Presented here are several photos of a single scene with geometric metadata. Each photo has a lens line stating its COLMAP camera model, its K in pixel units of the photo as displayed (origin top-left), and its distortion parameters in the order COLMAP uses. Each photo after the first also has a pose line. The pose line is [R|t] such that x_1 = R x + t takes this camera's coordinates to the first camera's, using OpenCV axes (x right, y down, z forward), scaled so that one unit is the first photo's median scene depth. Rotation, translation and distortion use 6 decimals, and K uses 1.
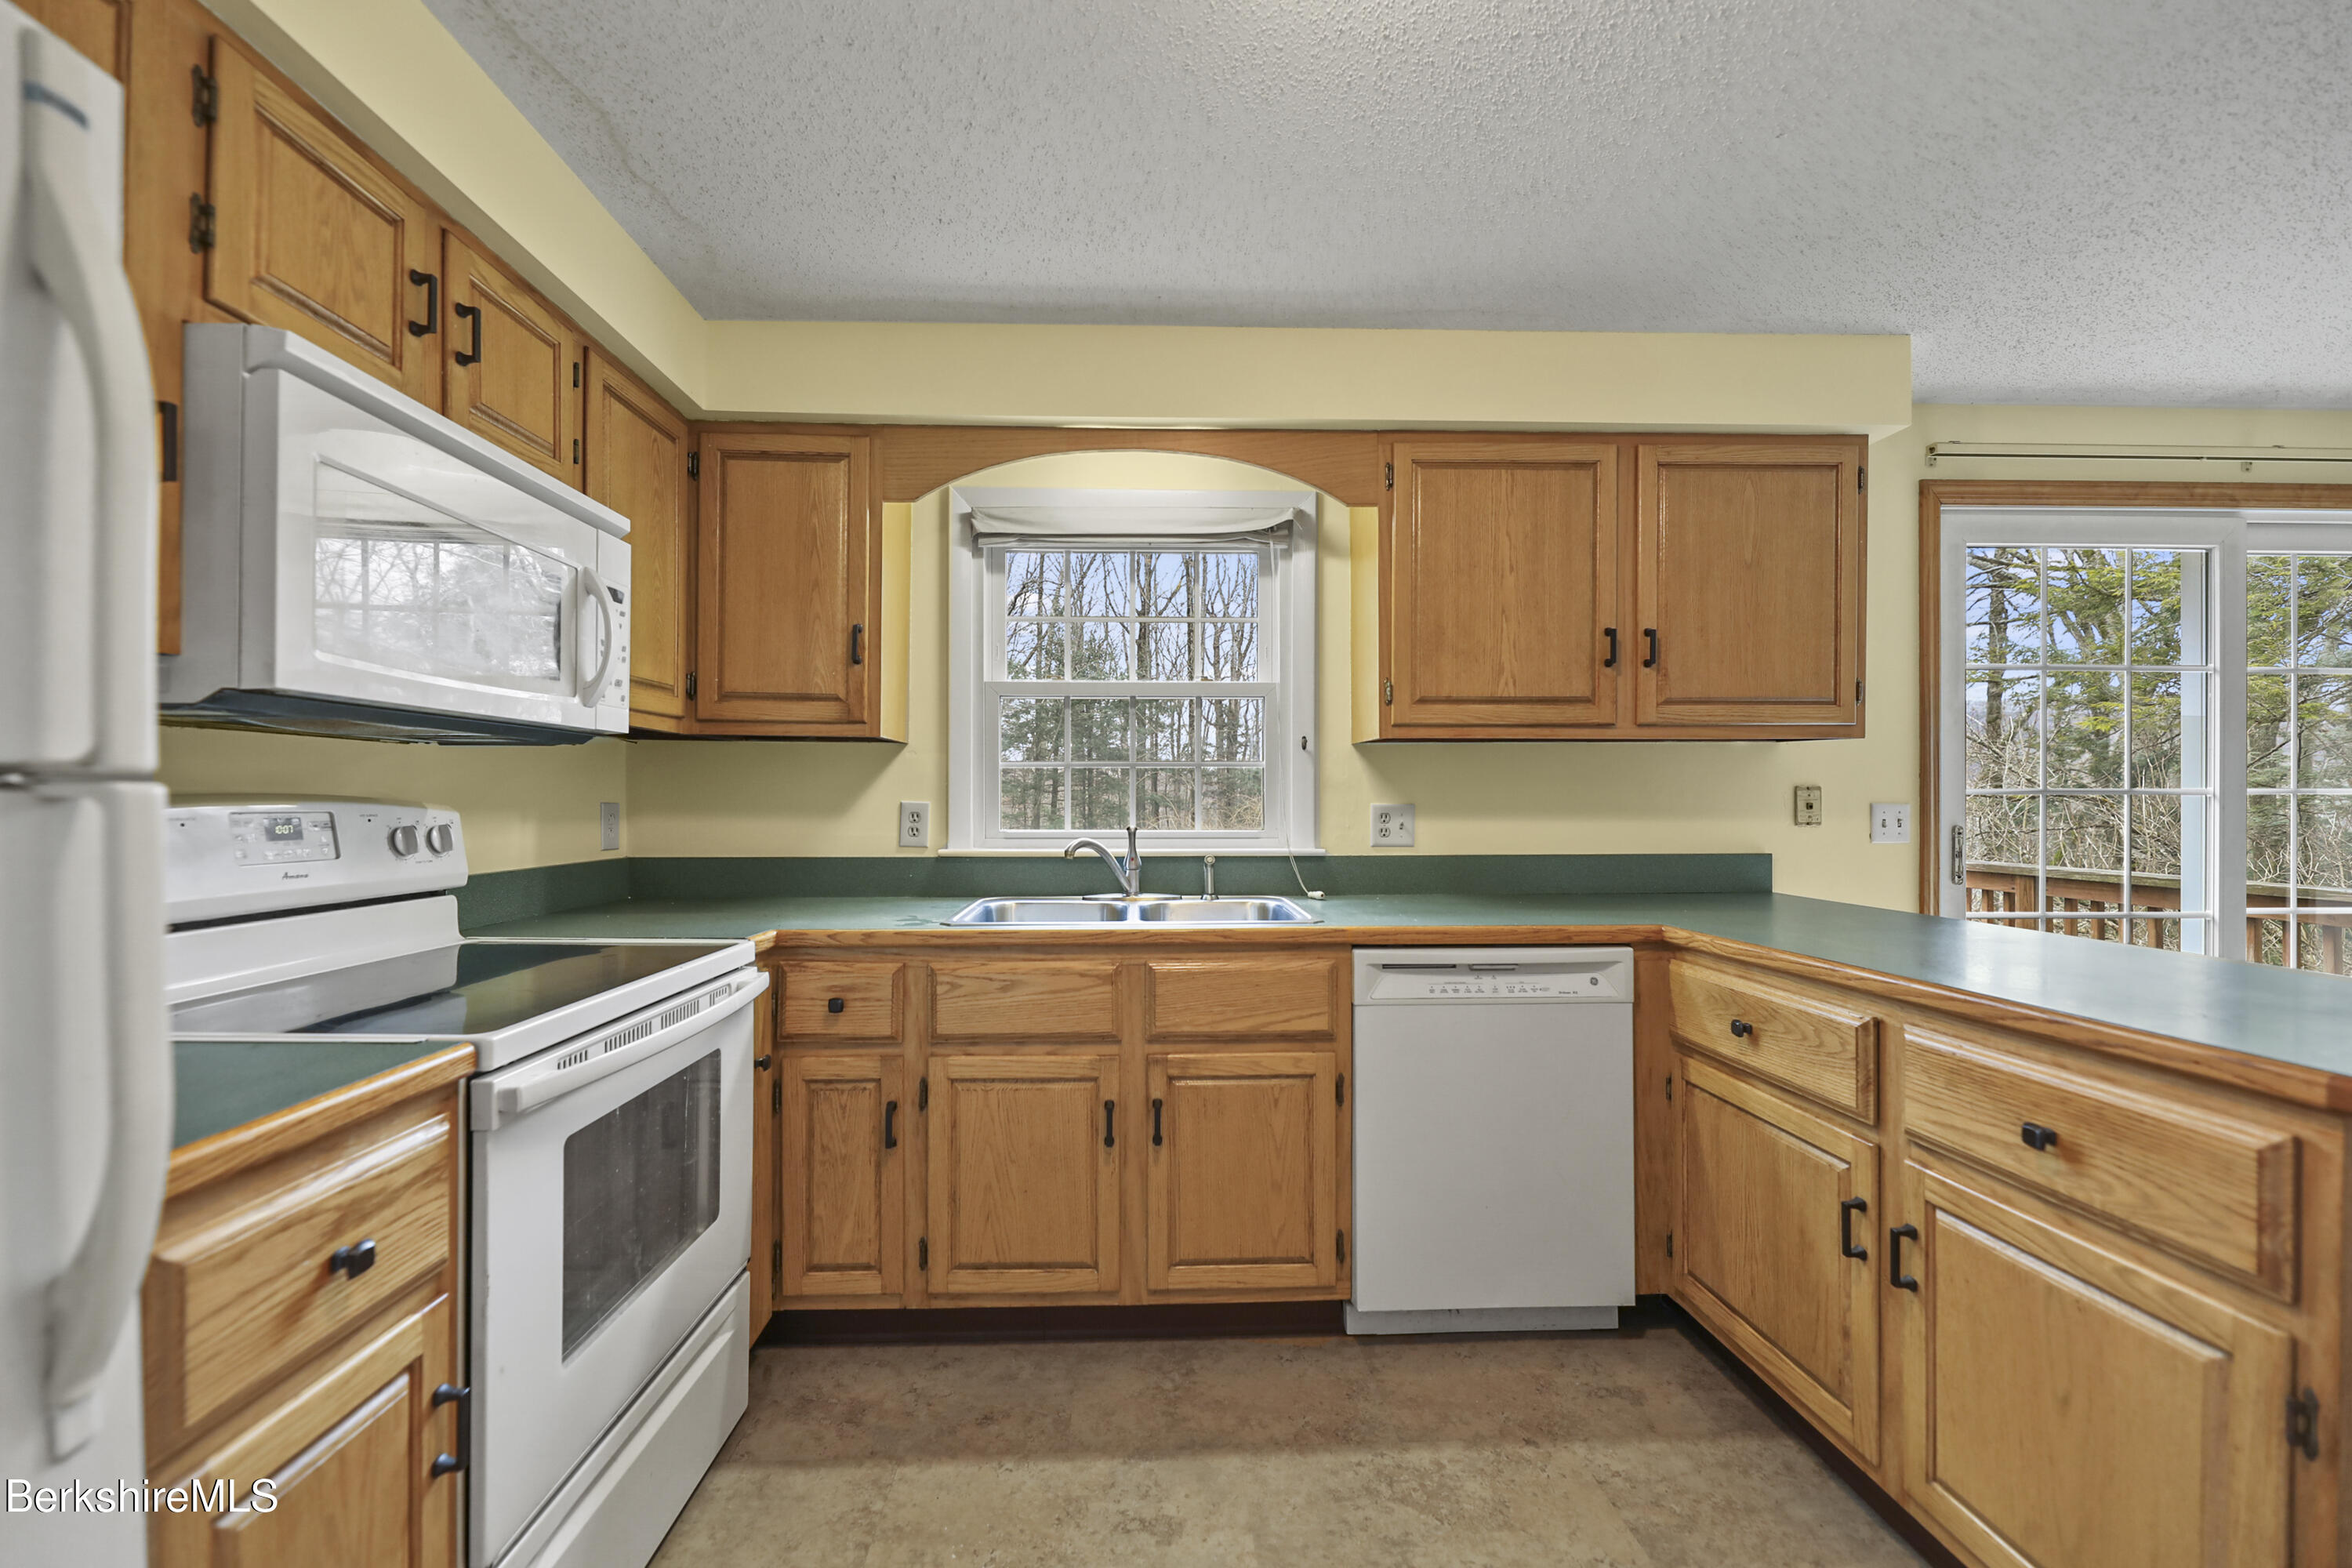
lens RADIAL K [[954.5, 0, 1162.0], [0, 954.5, 800.5], [0, 0, 1]] dist [0.000107, -0.003168]
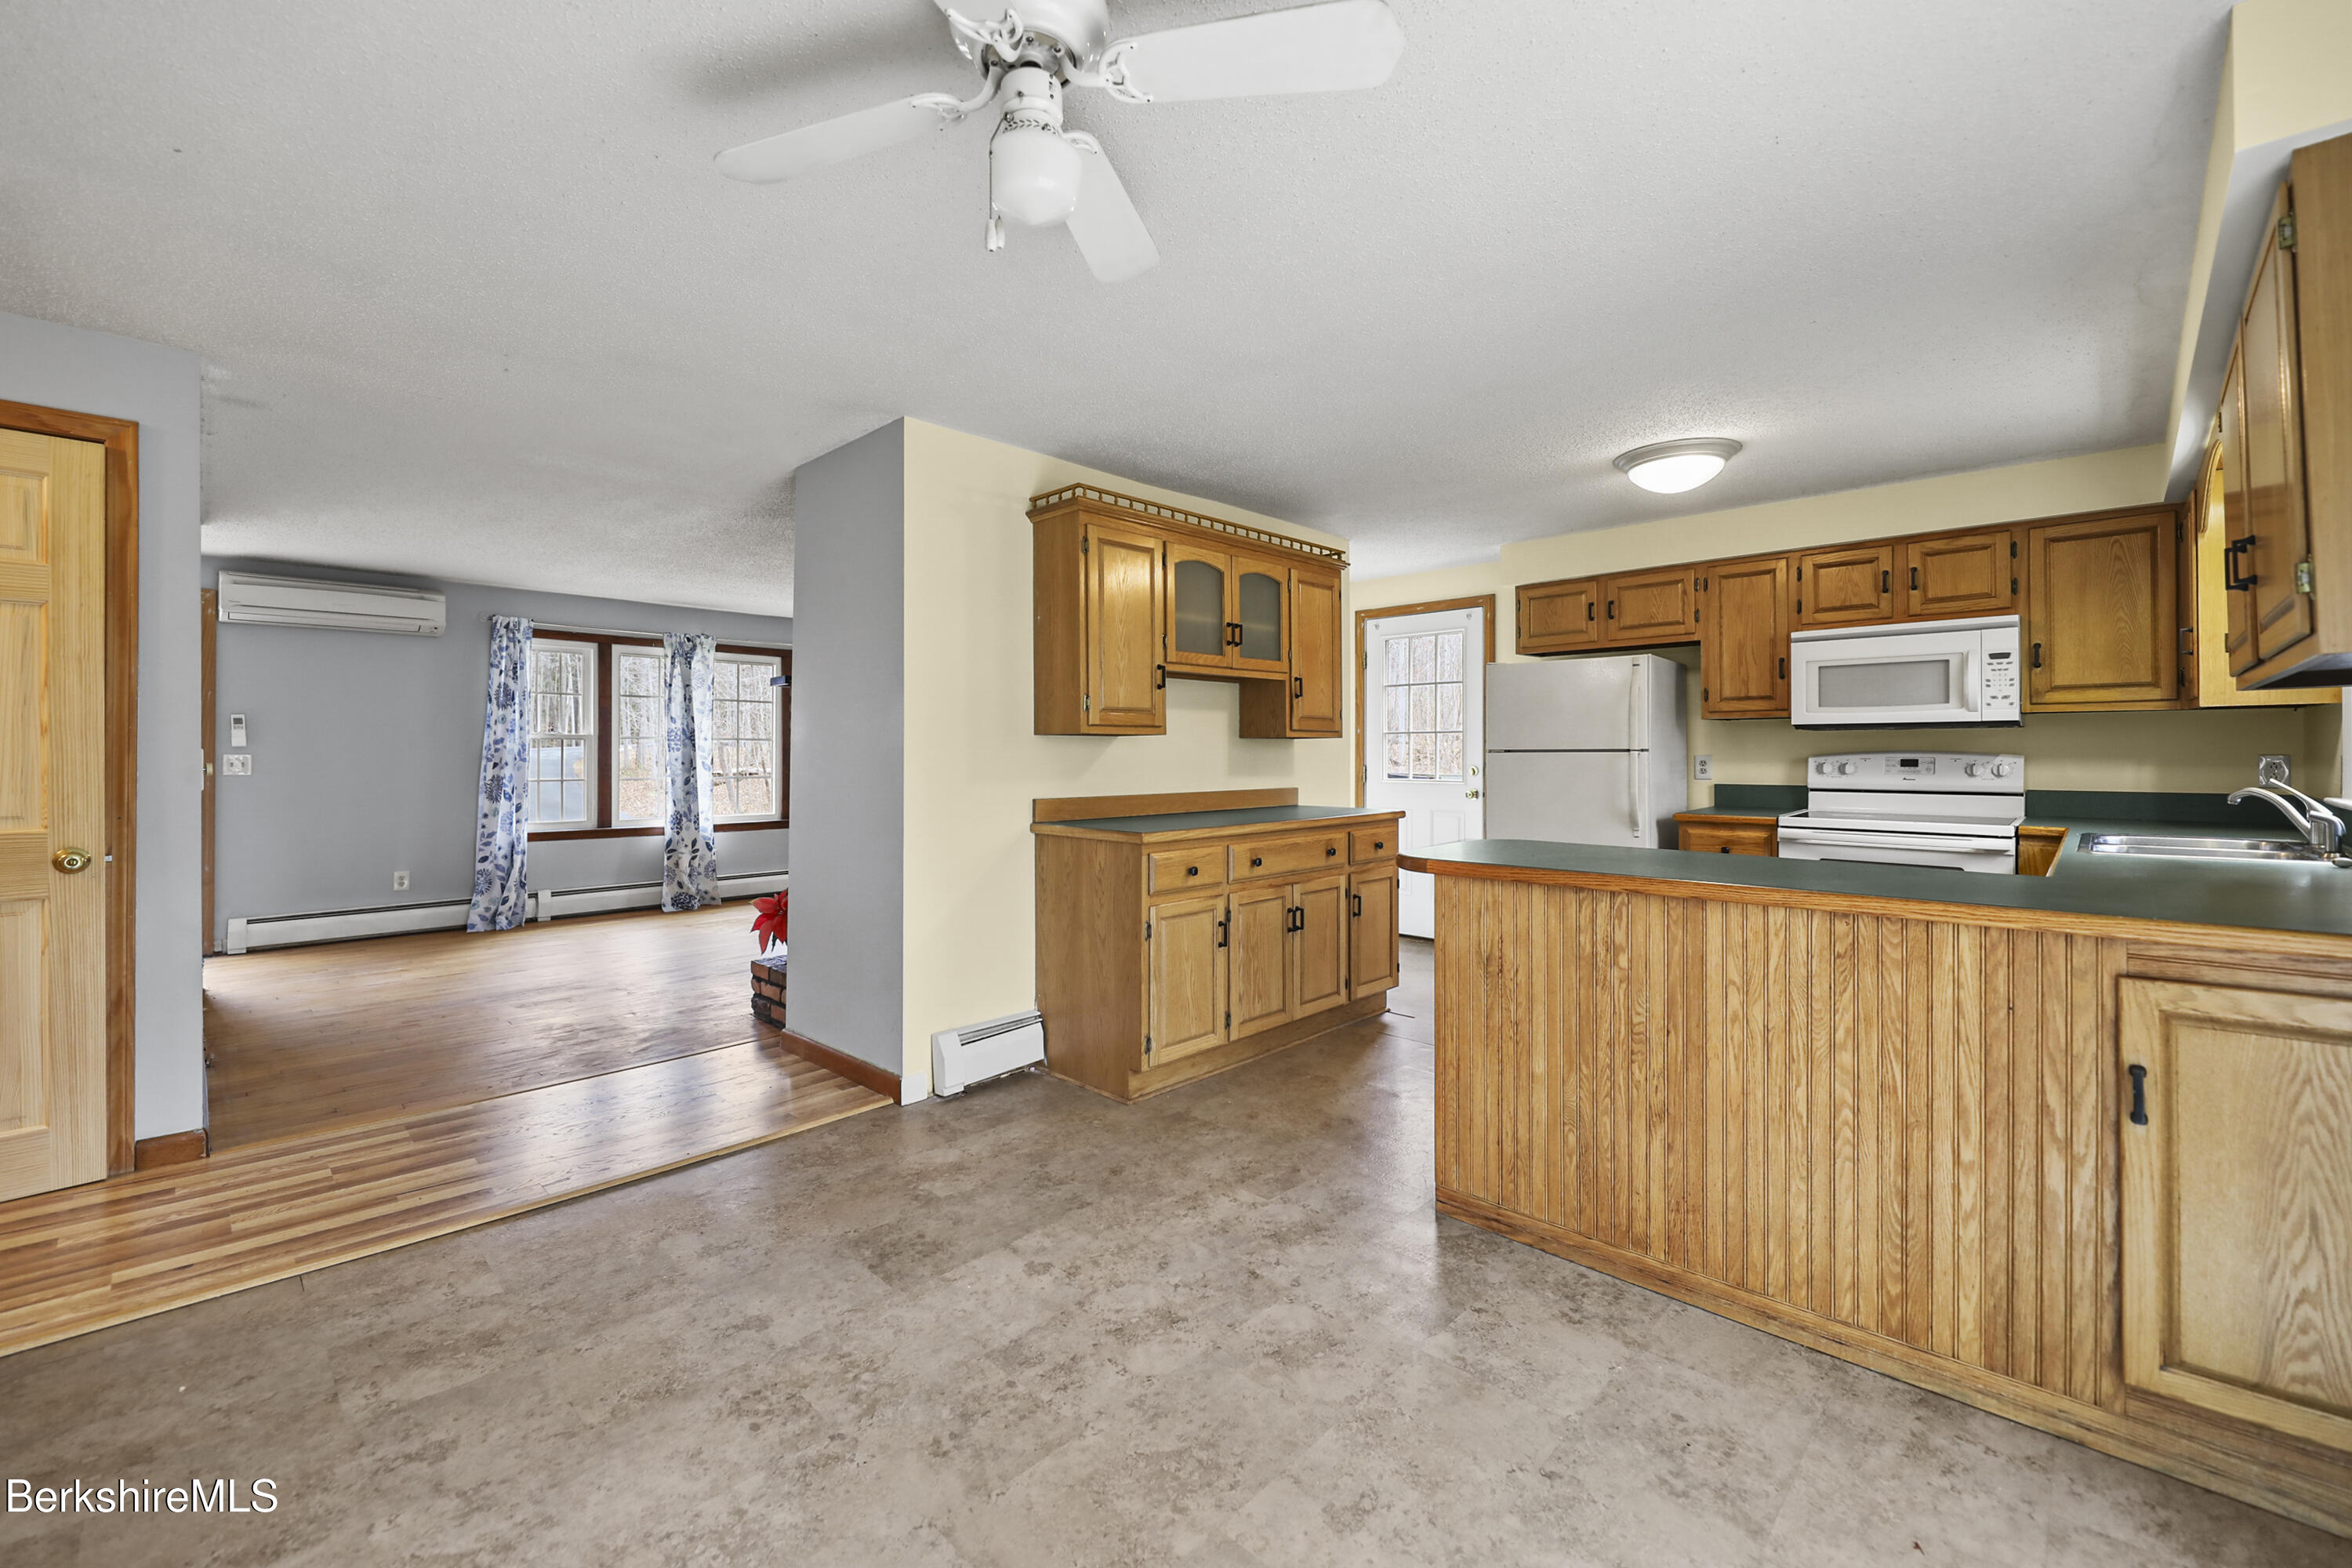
lens RADIAL K [[954.5, 0, 1145.3], [0, 954.5, 753.0], [0, 0, 1]] dist [0.000107, -0.003168]
pose [[-0.731927, 0.004051, -0.681371, 1.971315], [0.002944, 0.999992, 0.002783, -0.010857], [0.681376, 0.000031, -0.731933, 1.099620]]
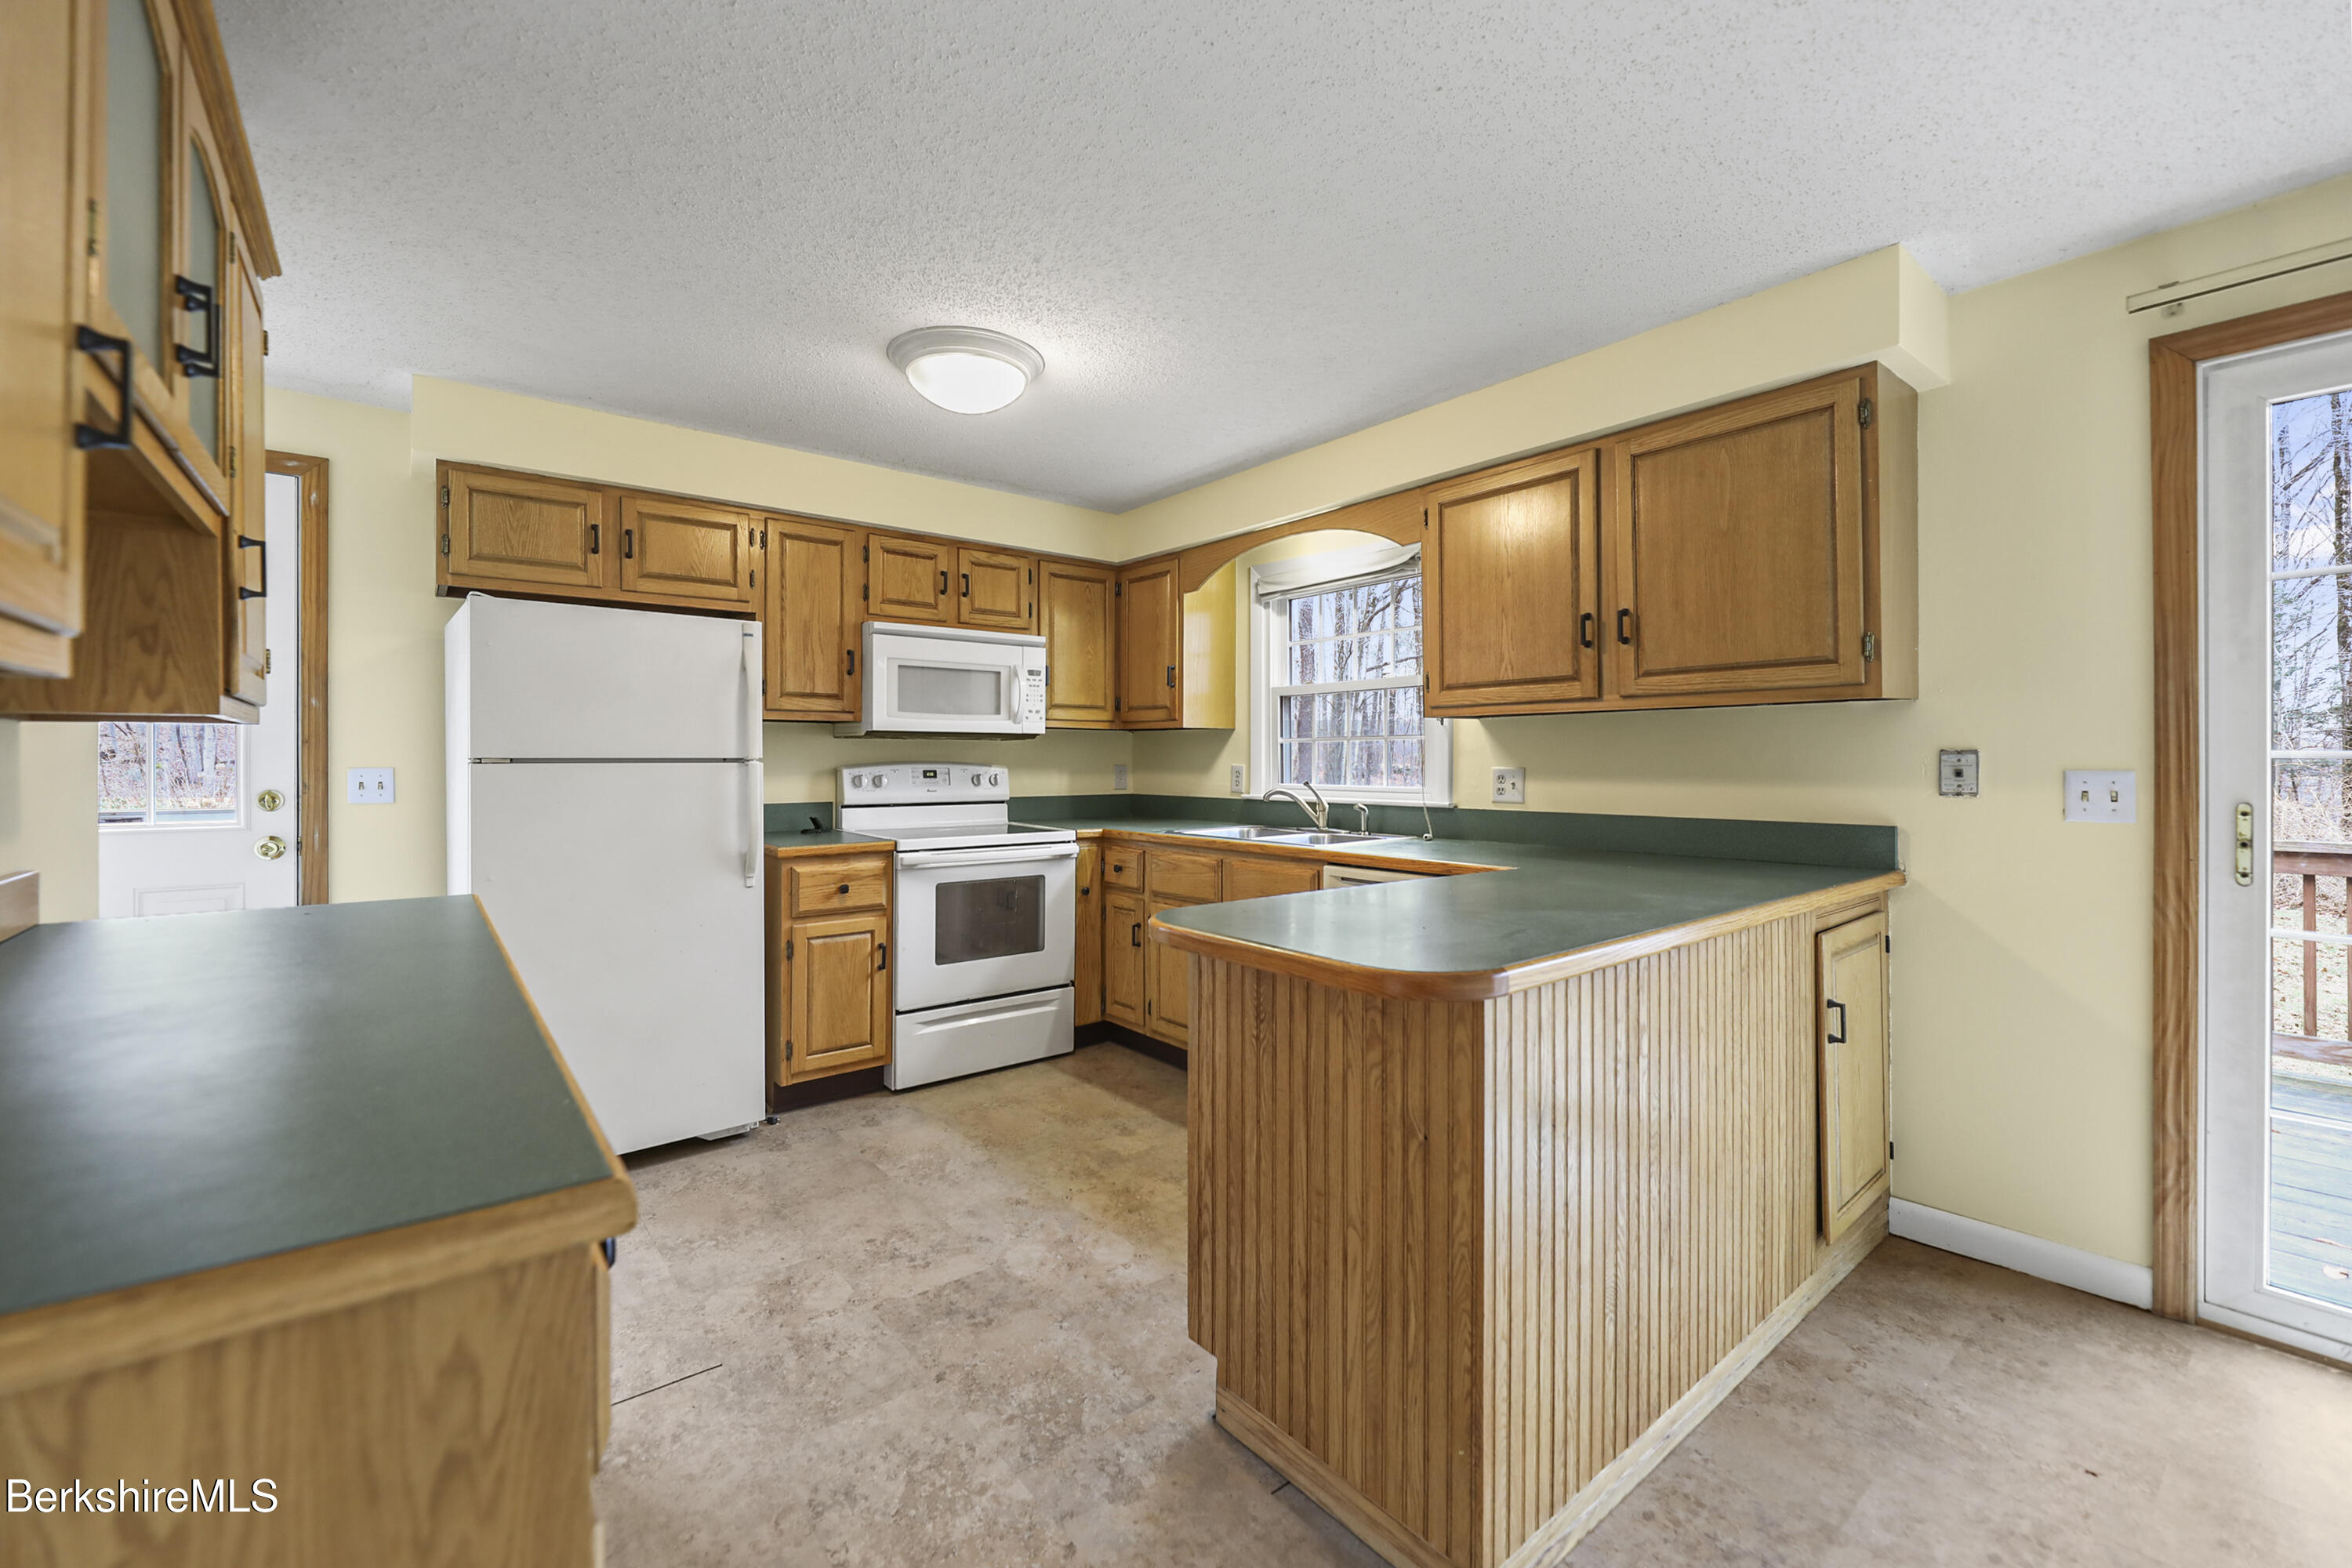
lens RADIAL K [[954.5, 0, 1161.4], [0, 954.5, 762.9], [0, 0, 1]] dist [0.000107, -0.003168]
pose [[0.597880, 0.001761, -0.801583, 1.243451], [0.000351, 0.999997, 0.002459, -0.006947], [0.801585, -0.001752, 0.597878, -0.096656]]
